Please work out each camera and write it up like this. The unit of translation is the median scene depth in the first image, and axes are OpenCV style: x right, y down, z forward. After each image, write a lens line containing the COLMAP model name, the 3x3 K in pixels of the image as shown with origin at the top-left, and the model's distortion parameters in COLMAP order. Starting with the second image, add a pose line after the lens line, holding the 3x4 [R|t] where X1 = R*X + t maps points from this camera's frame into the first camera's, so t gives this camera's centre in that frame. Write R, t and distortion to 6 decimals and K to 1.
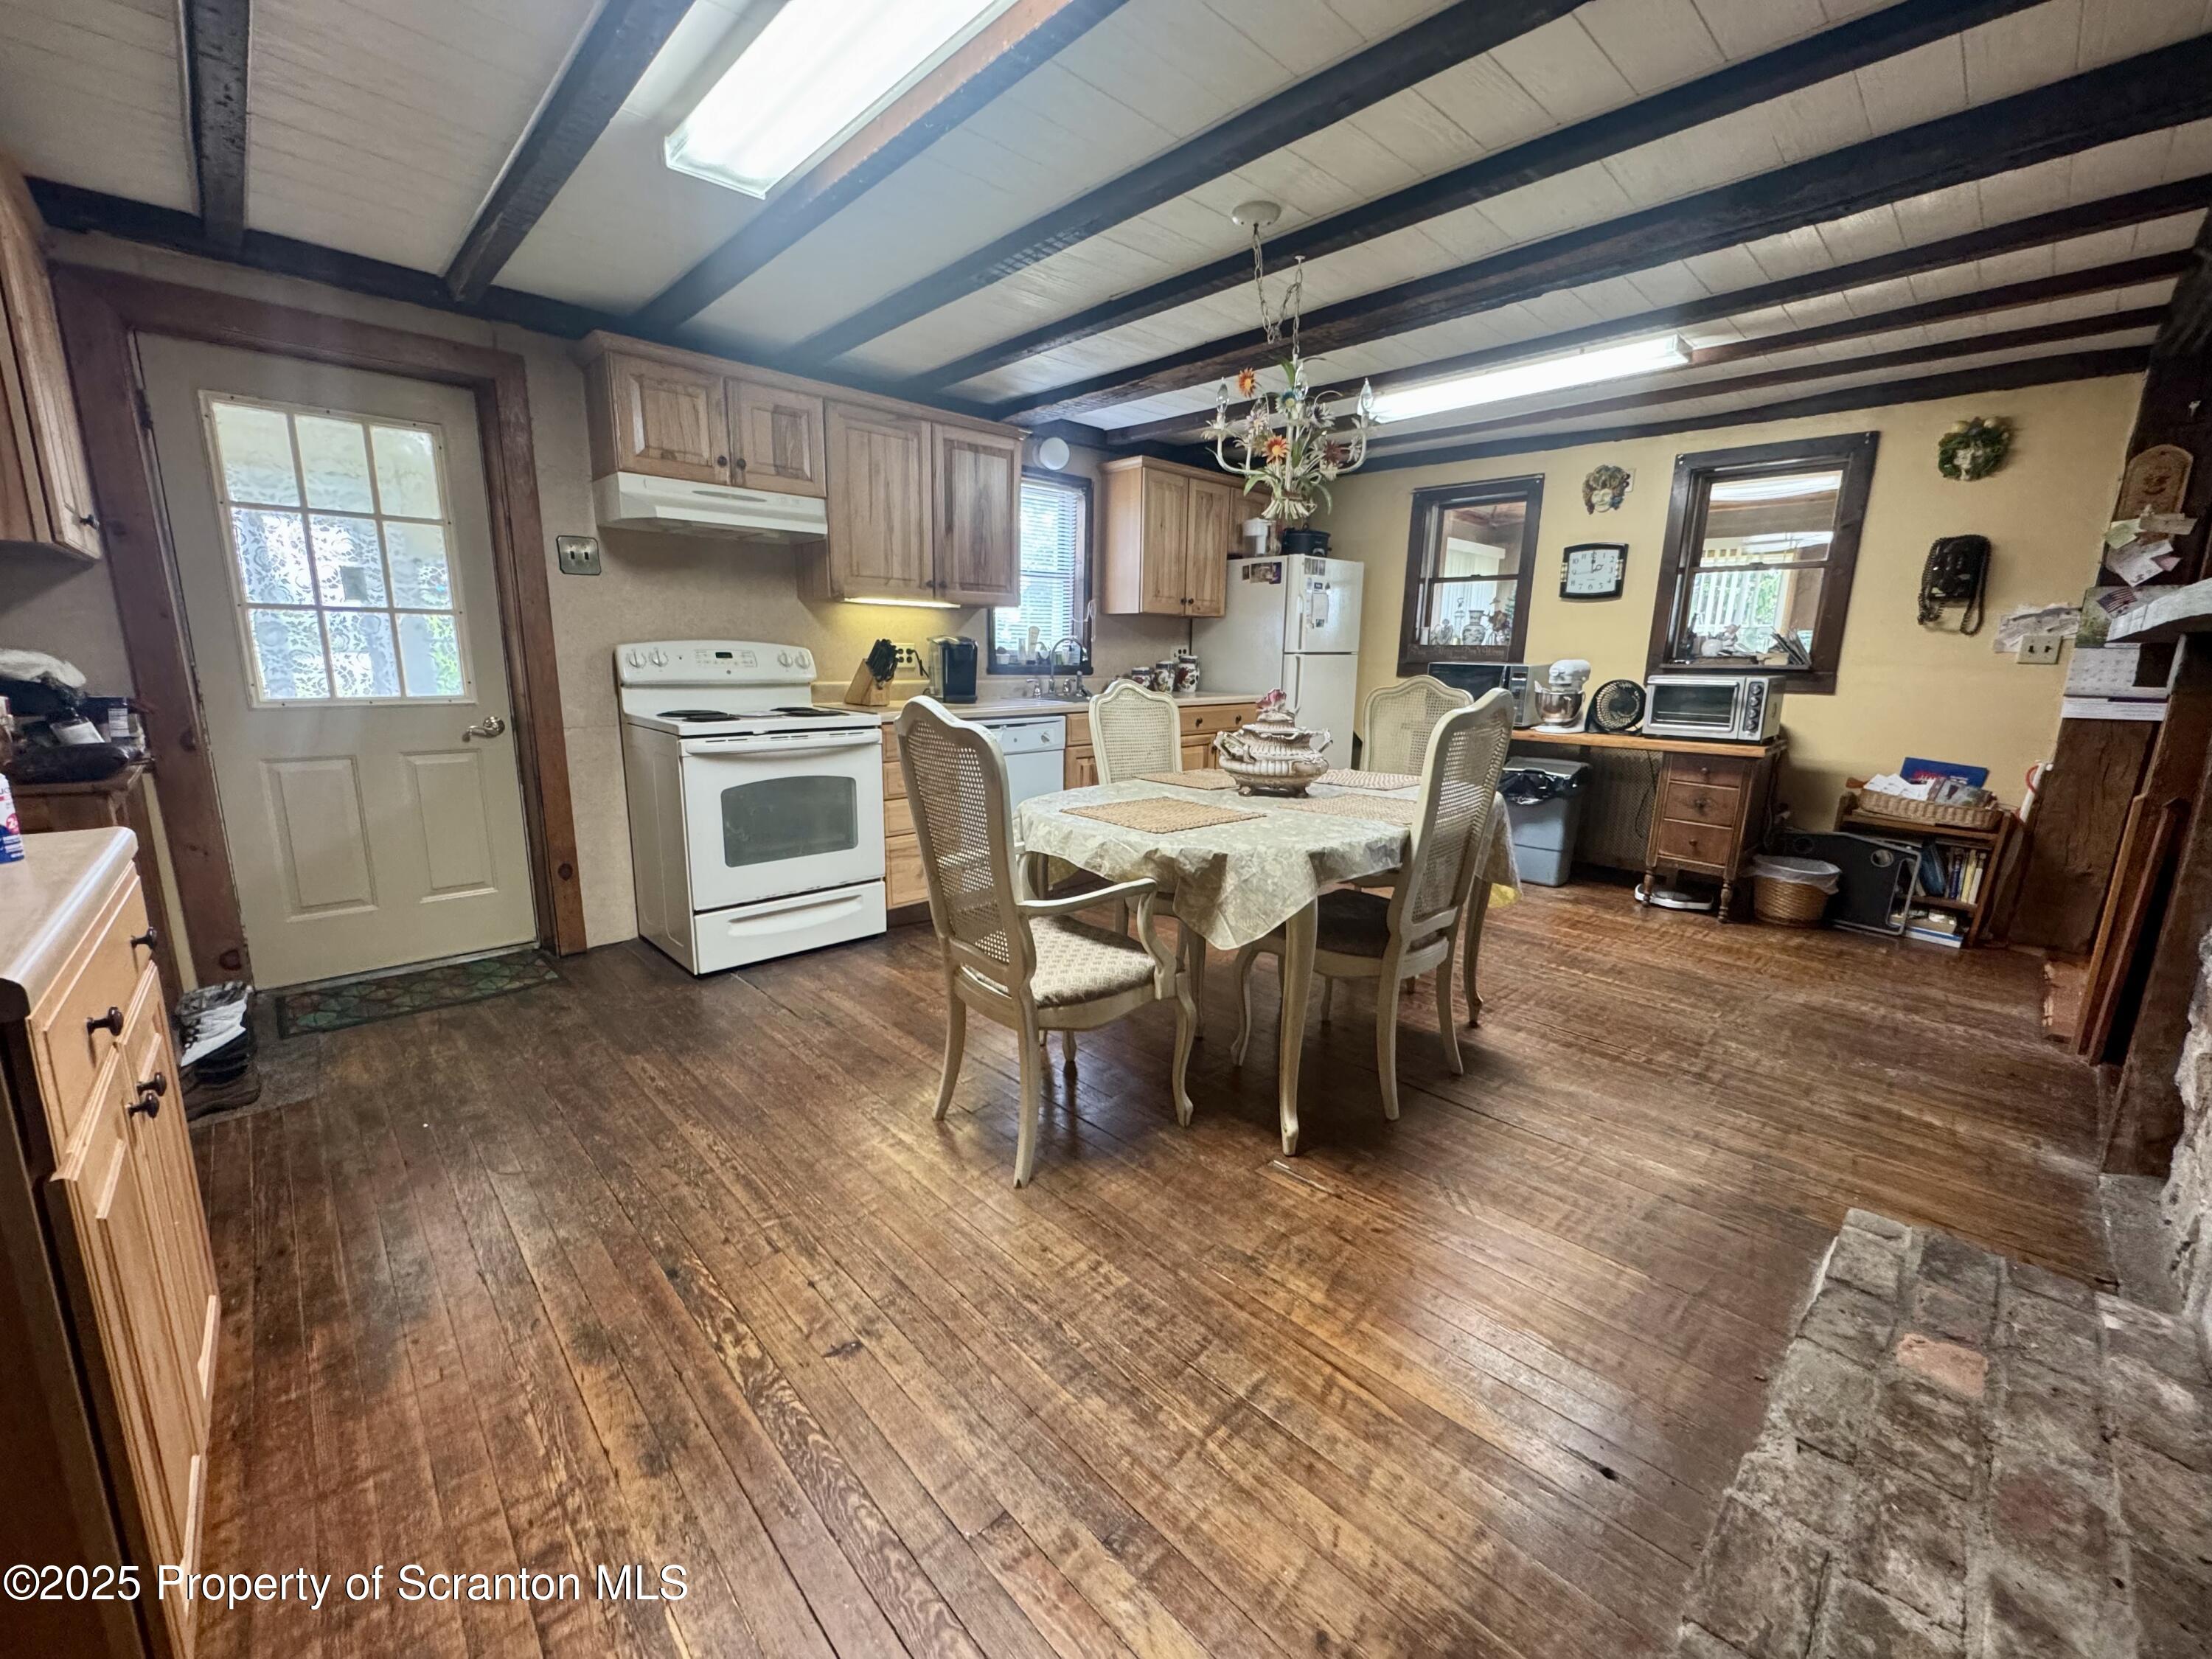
lens RADIAL K [[880.3, 0, 1106.8], [0, 880.3, 830.9], [0, 0, 1]] dist [-0.006517, 0.000967]
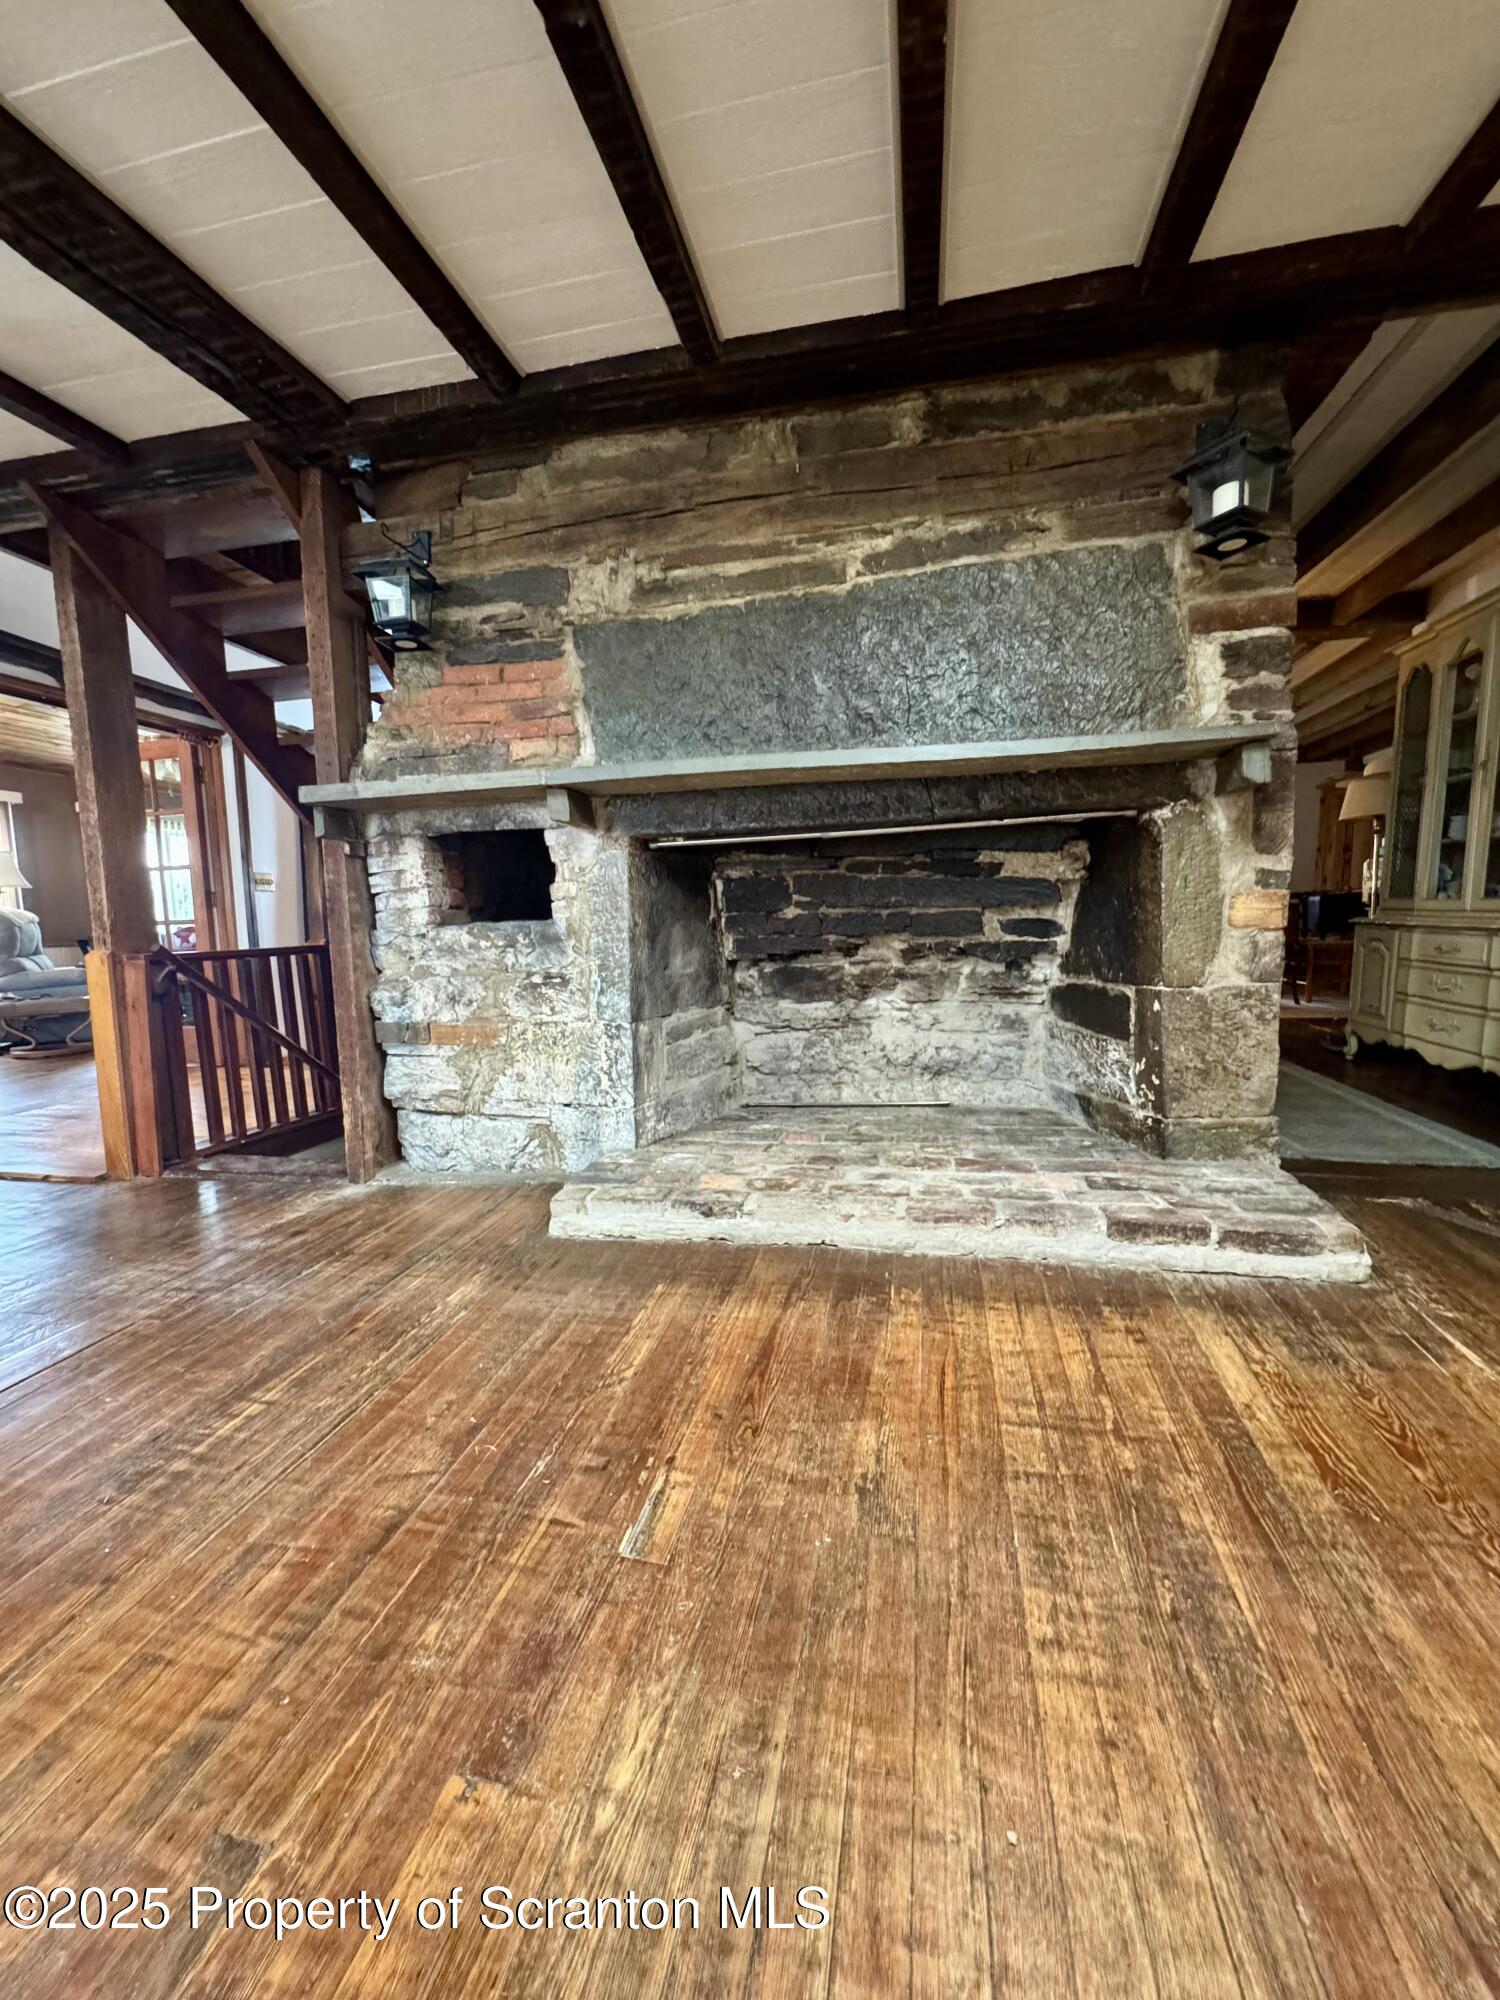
lens RADIAL K [[795.9, 0, 748.6], [0, 795.9, 986.1], [0, 0, 1]] dist [-0.006517, 0.000967]
pose [[-0.563191, -0.066792, 0.823623, -0.183904], [0.188455, 0.960078, 0.206722, -0.048916], [-0.804550, 0.271640, -0.528120, 0.789289]]
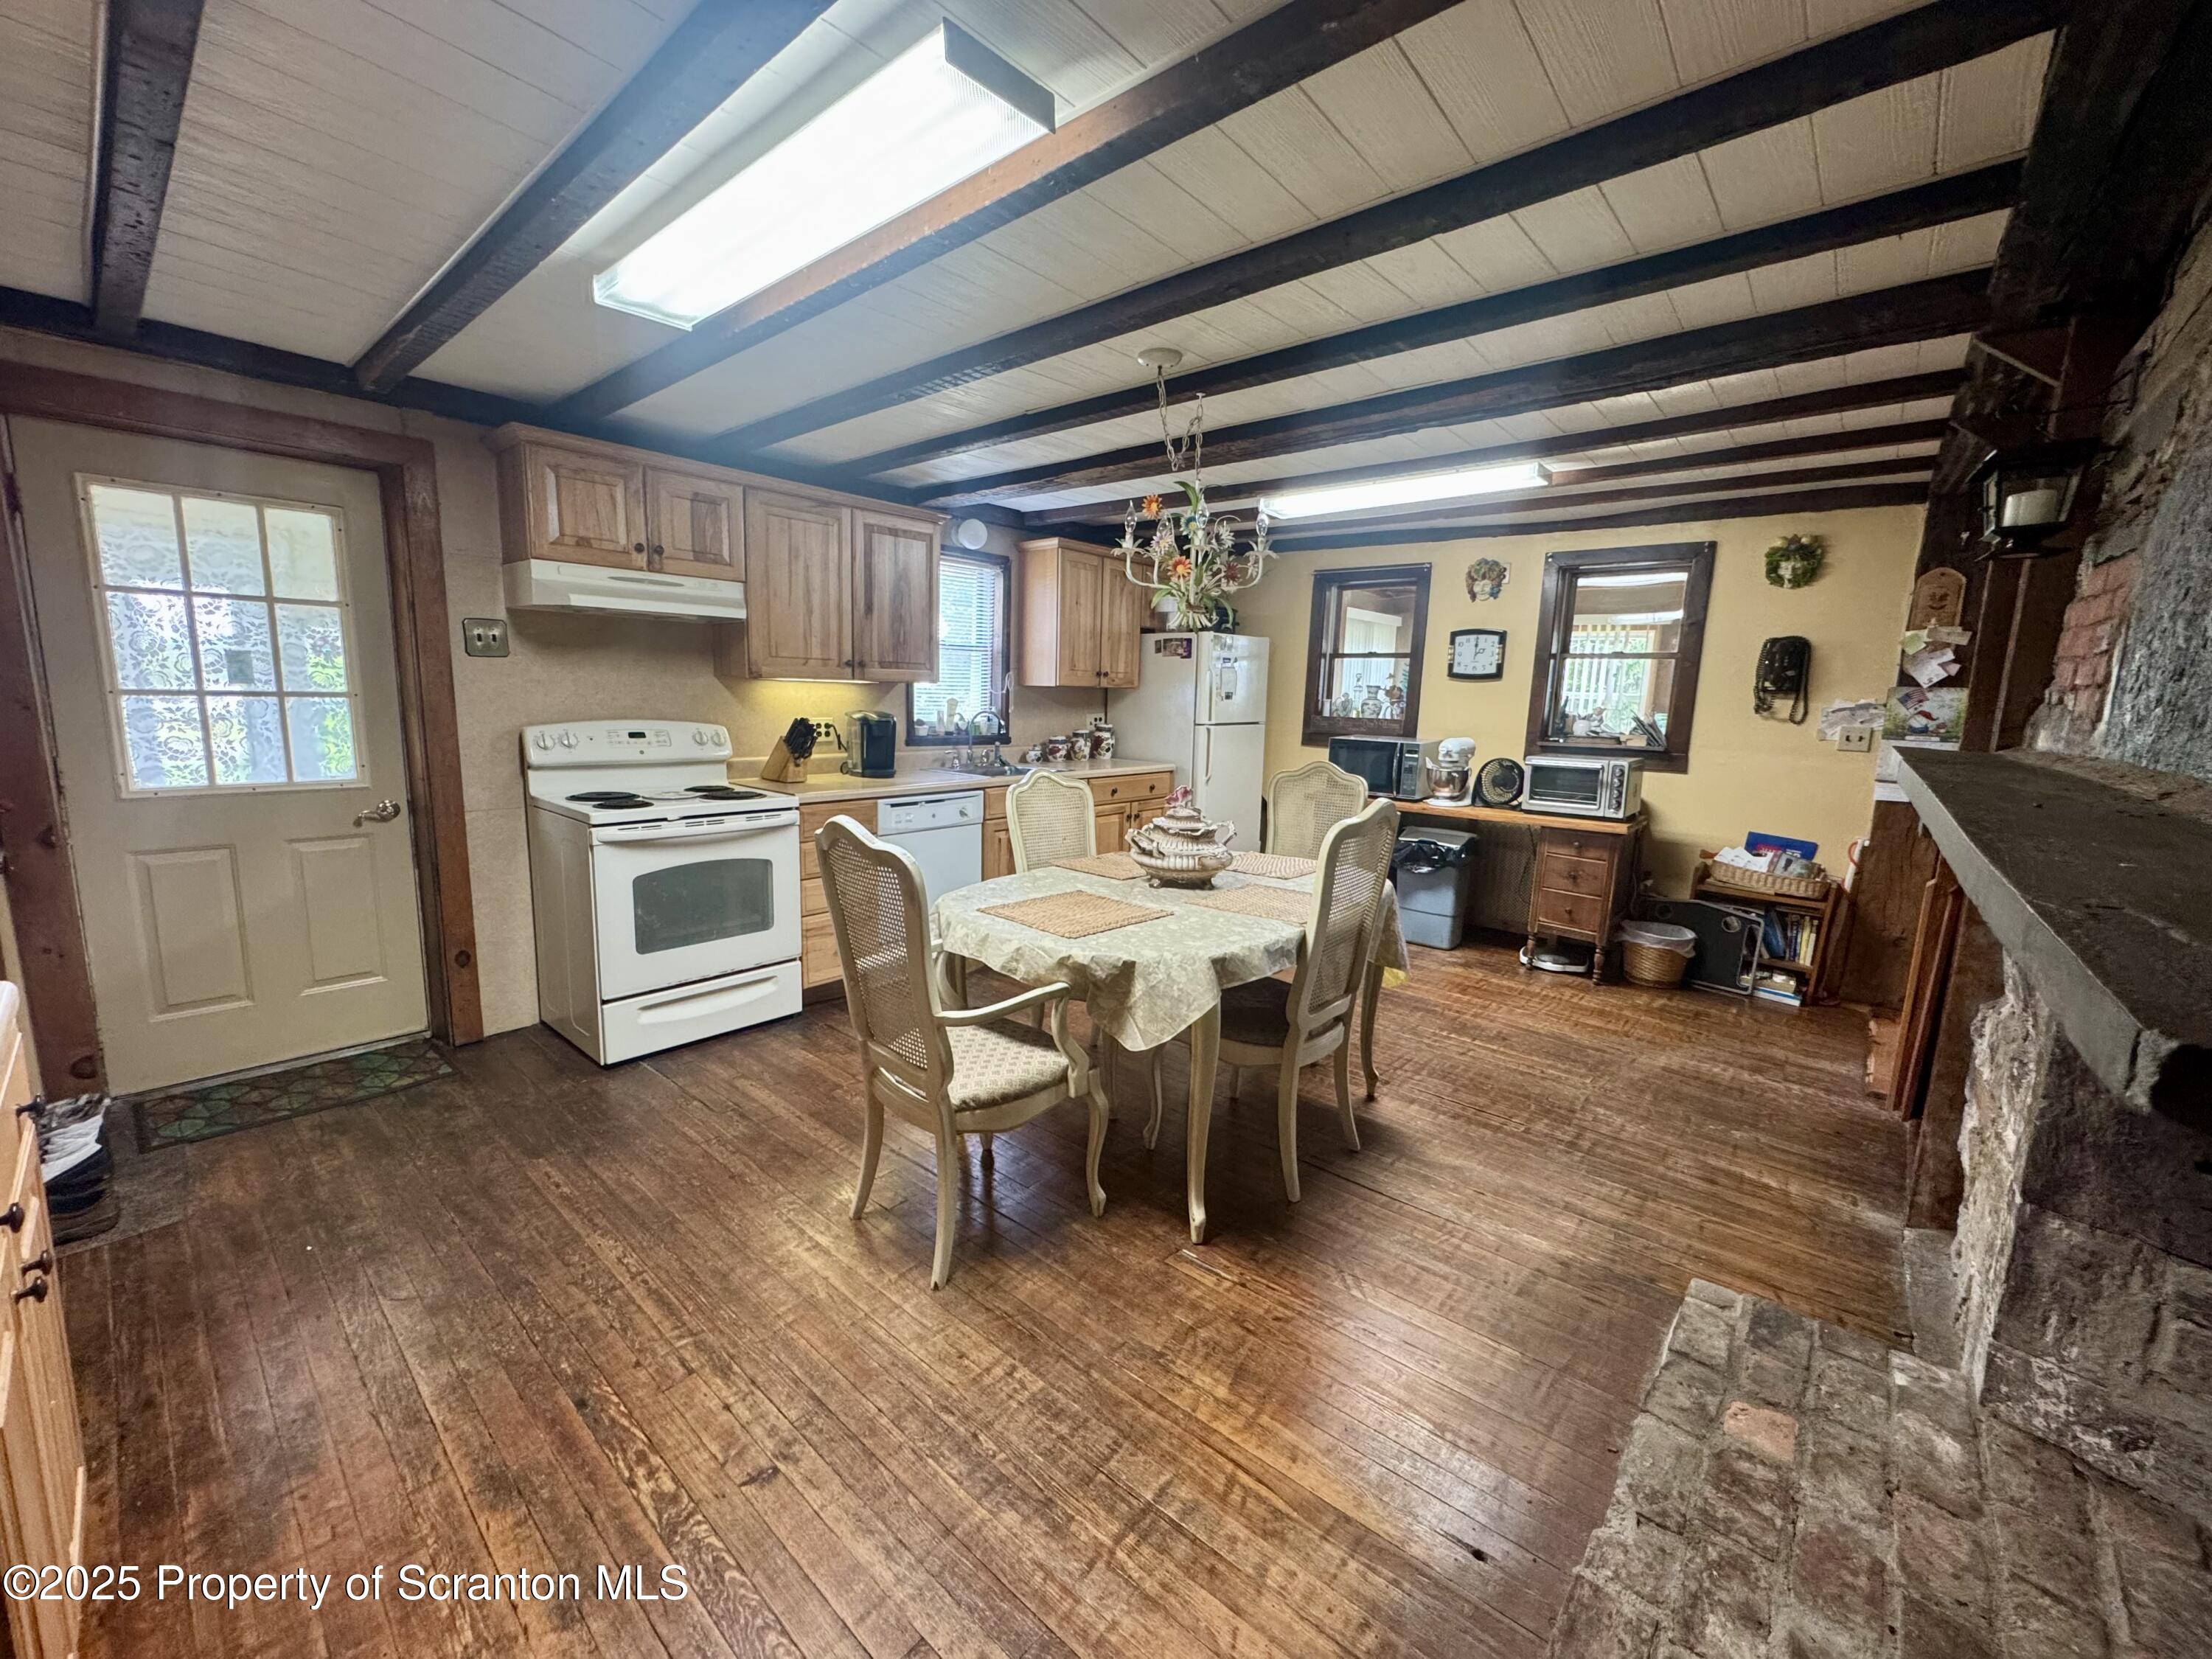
lens RADIAL K [[880.3, 0, 1107.7], [0, 880.3, 830.1], [0, 0, 1]] dist [-0.006517, 0.000967]
pose [[0.995759, -0.001135, 0.091994, 0.003729], [0.005200, 0.999020, -0.043963, -0.056727], [-0.091854, 0.044255, 0.994789, -0.039870]]
